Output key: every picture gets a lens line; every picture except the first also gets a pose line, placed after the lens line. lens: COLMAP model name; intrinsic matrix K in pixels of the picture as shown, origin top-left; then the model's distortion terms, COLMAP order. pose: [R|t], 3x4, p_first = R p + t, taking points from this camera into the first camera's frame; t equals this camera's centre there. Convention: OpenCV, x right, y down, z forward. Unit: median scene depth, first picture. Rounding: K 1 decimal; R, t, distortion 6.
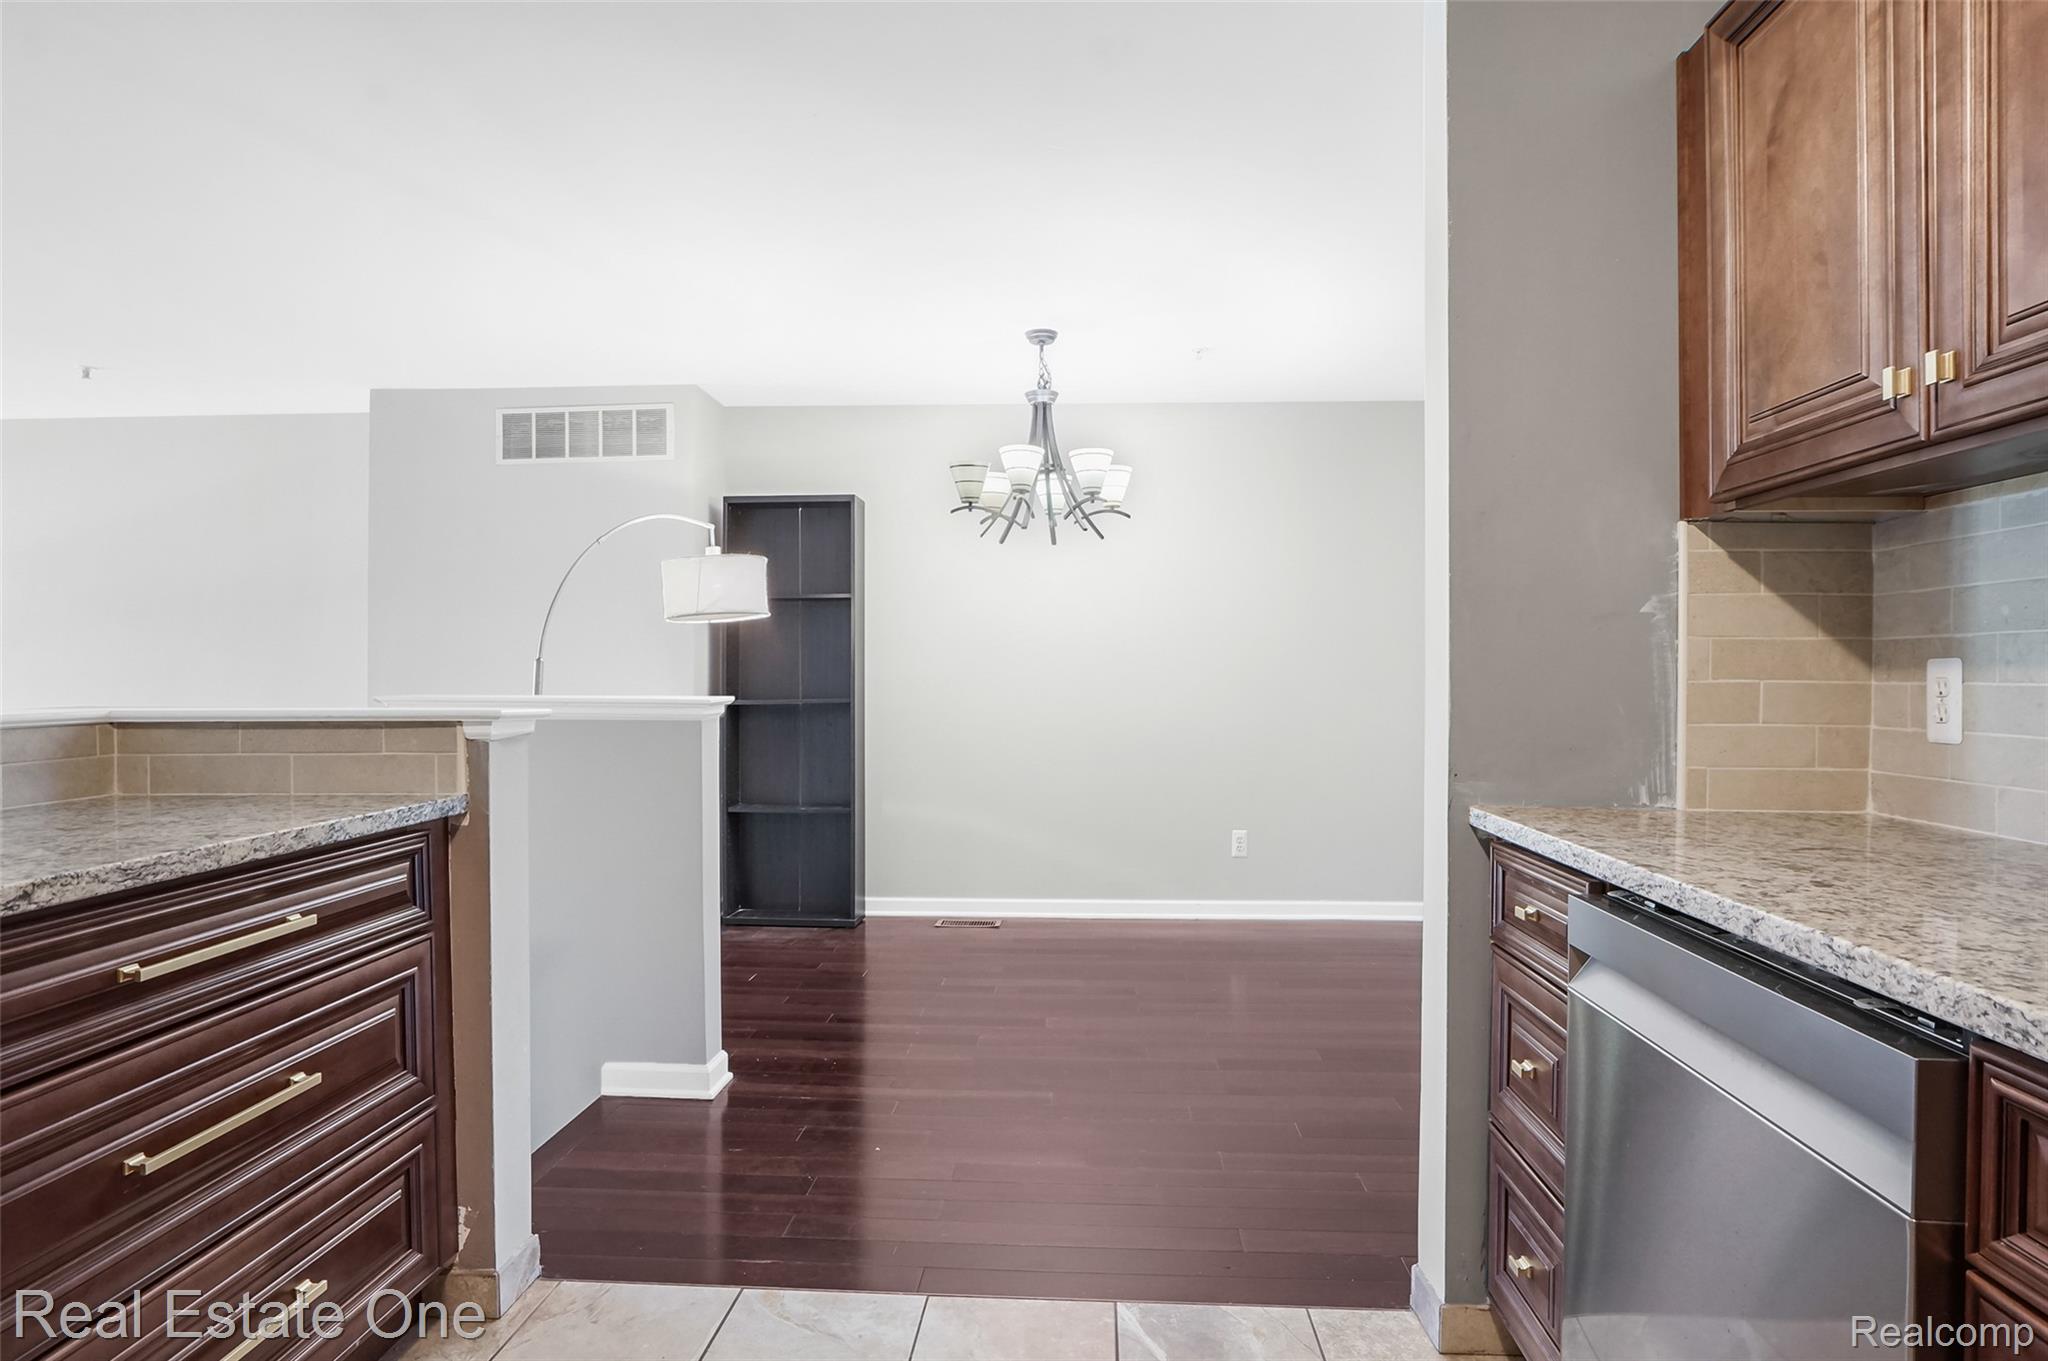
lens RADIAL K [[1080.4, 0, 933.2], [0, 1080.4, 677.1], [0, 0, 1]] dist [-0.036140, 0.016076]
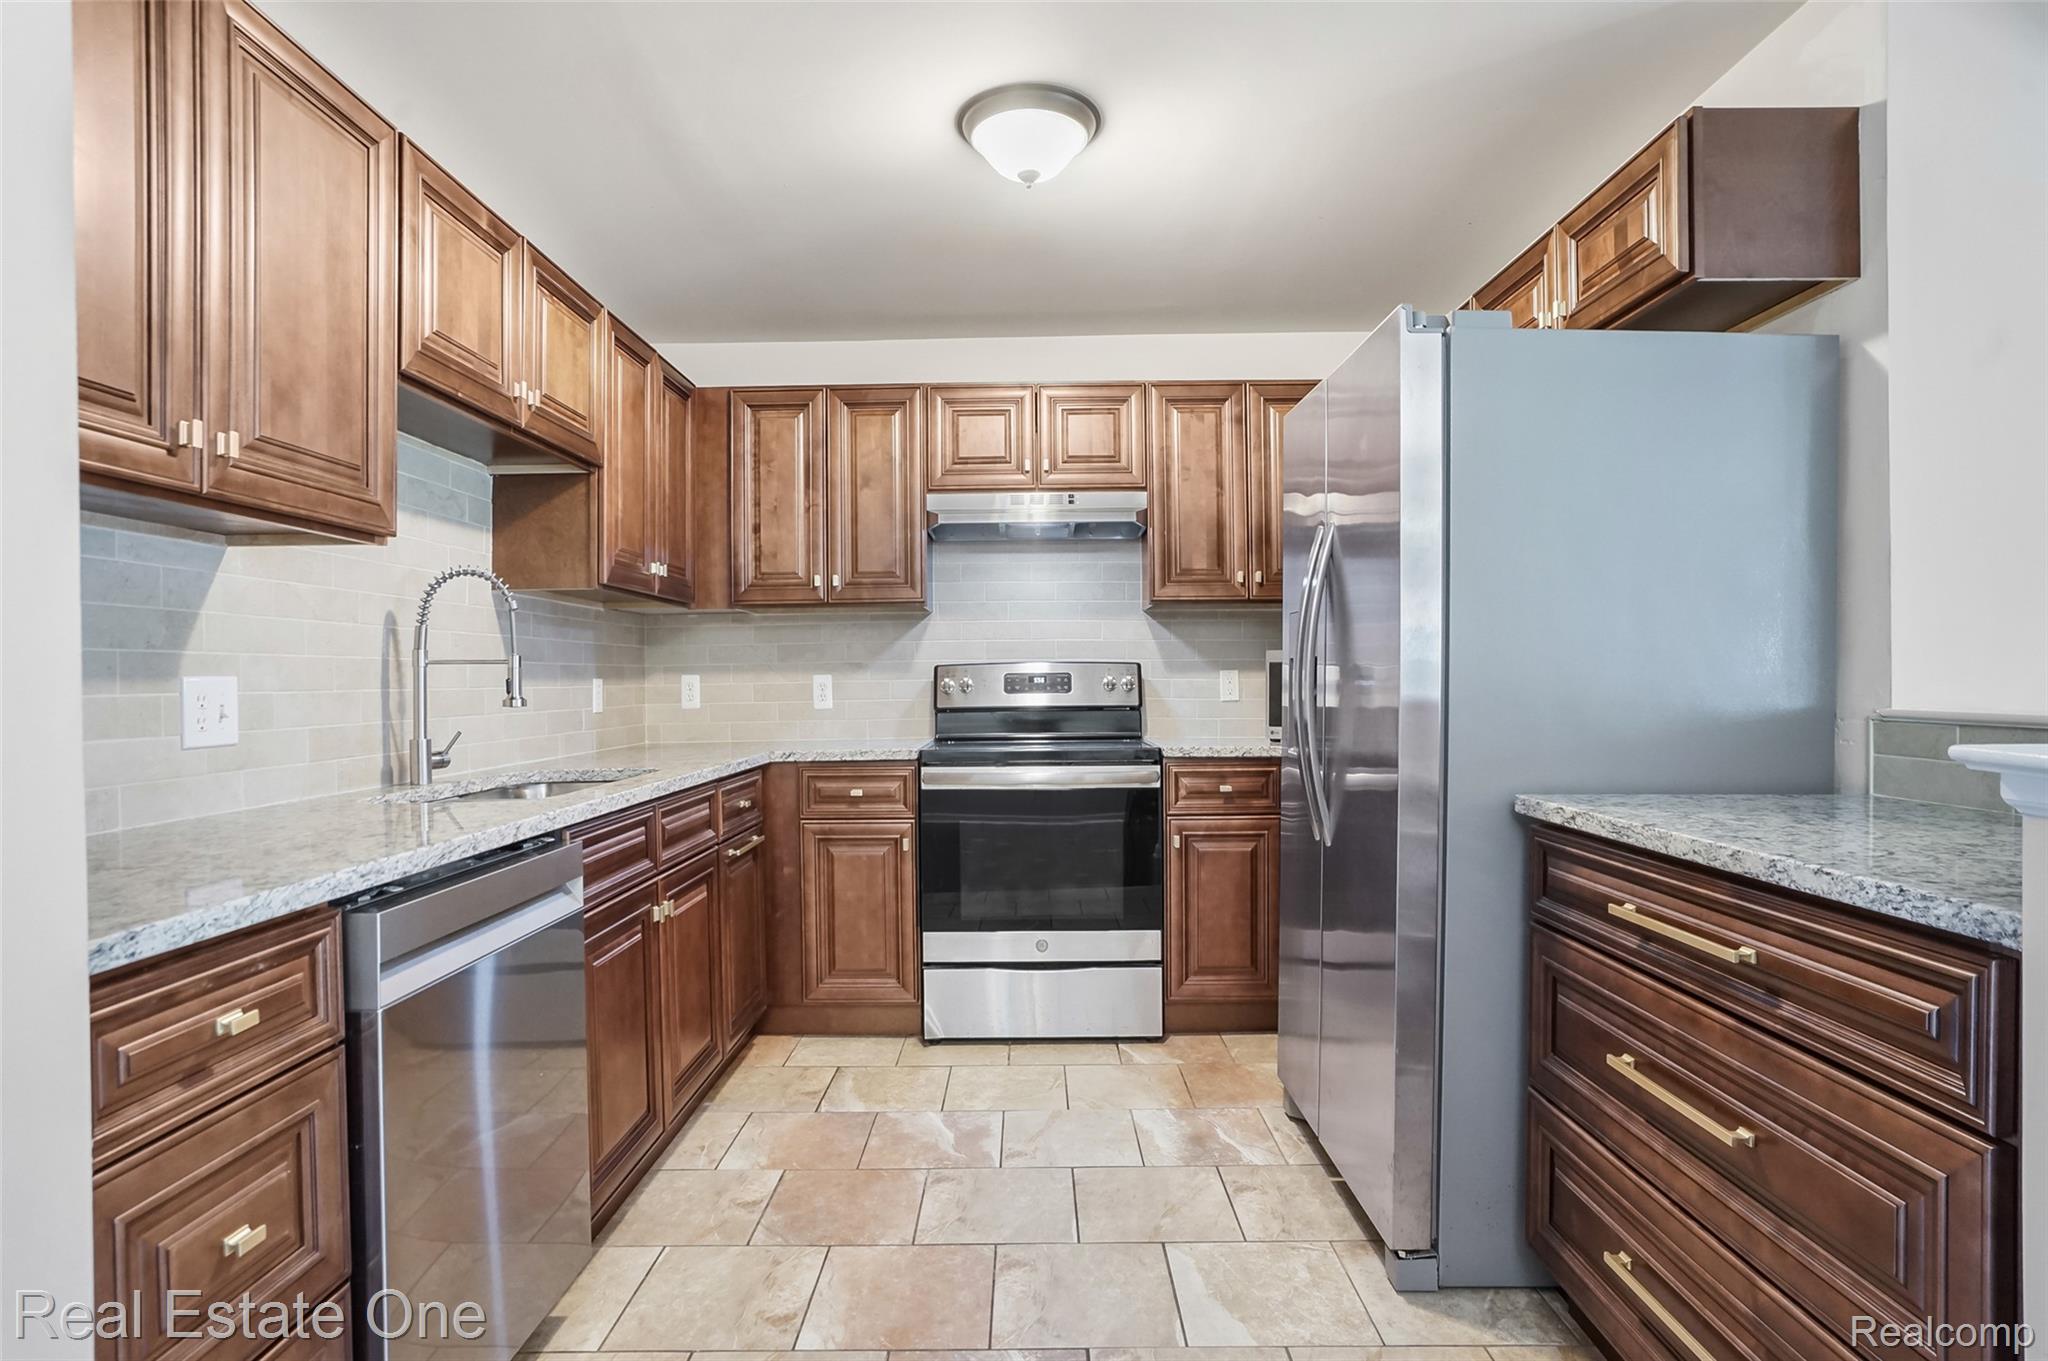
lens RADIAL K [[1080.4, 0, 1045.3], [0, 1080.4, 677.6], [0, 0, 1]] dist [-0.036140, 0.016076]
pose [[-0.988405, 0.006616, -0.151699, 0.135080], [0.005782, 0.999966, 0.005936, -0.013833], [0.151733, 0.004990, -0.988409, 2.013414]]
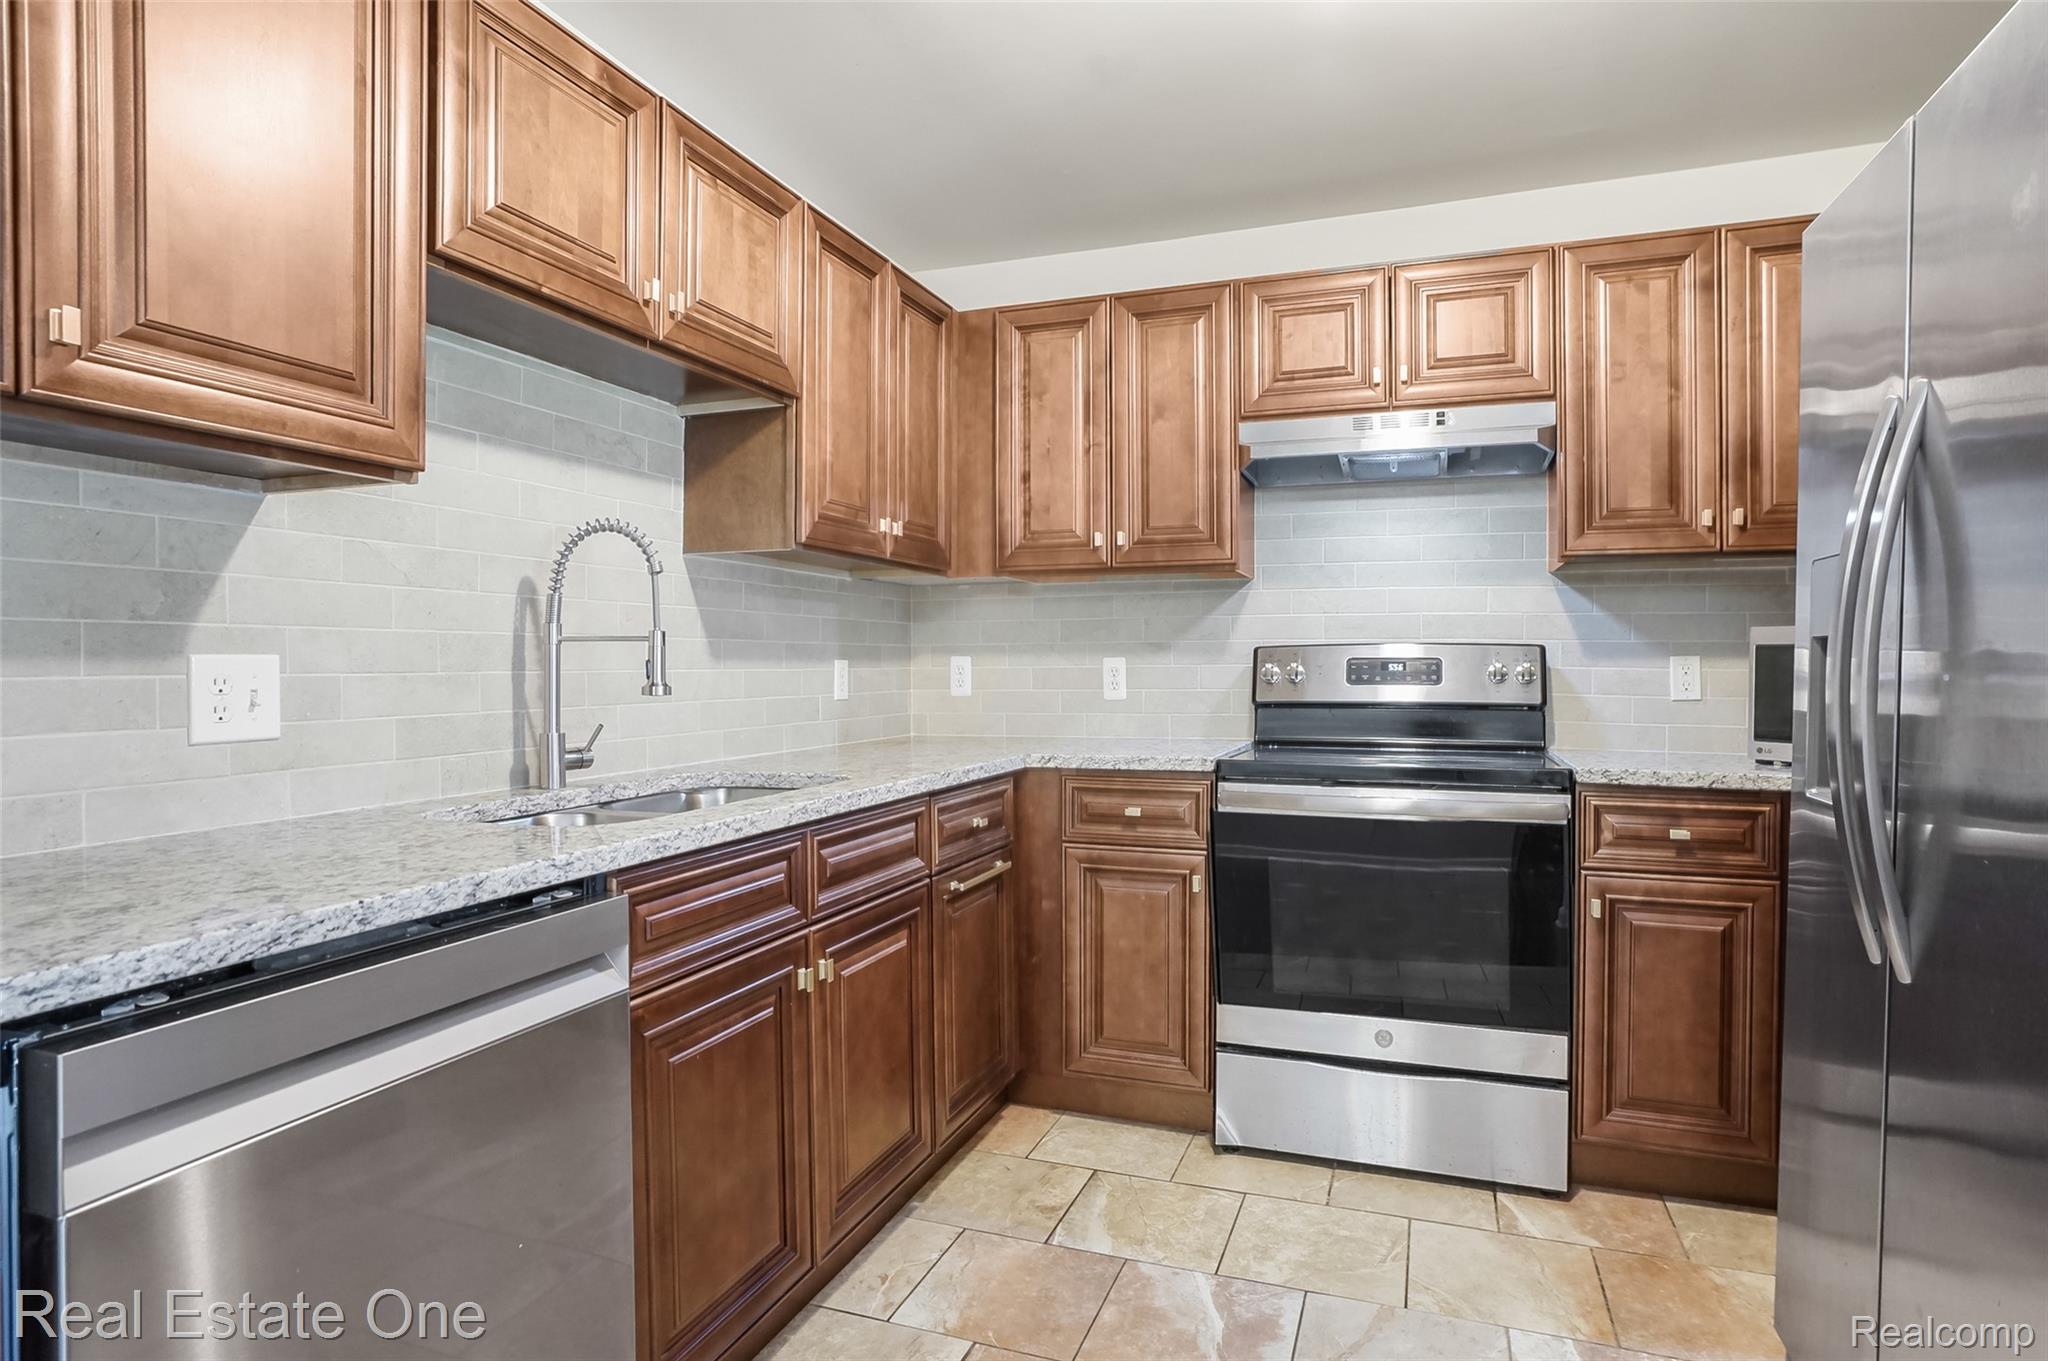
lens RADIAL K [[1080.4, 0, 1019.7], [0, 1080.4, 663.8], [0, 0, 1]] dist [-0.036140, 0.016076]
pose [[-0.973863, -0.003819, 0.227103, -0.044479], [-0.001745, 0.999955, 0.009335, -0.015650], [-0.227129, 0.008695, -0.973826, 1.415040]]
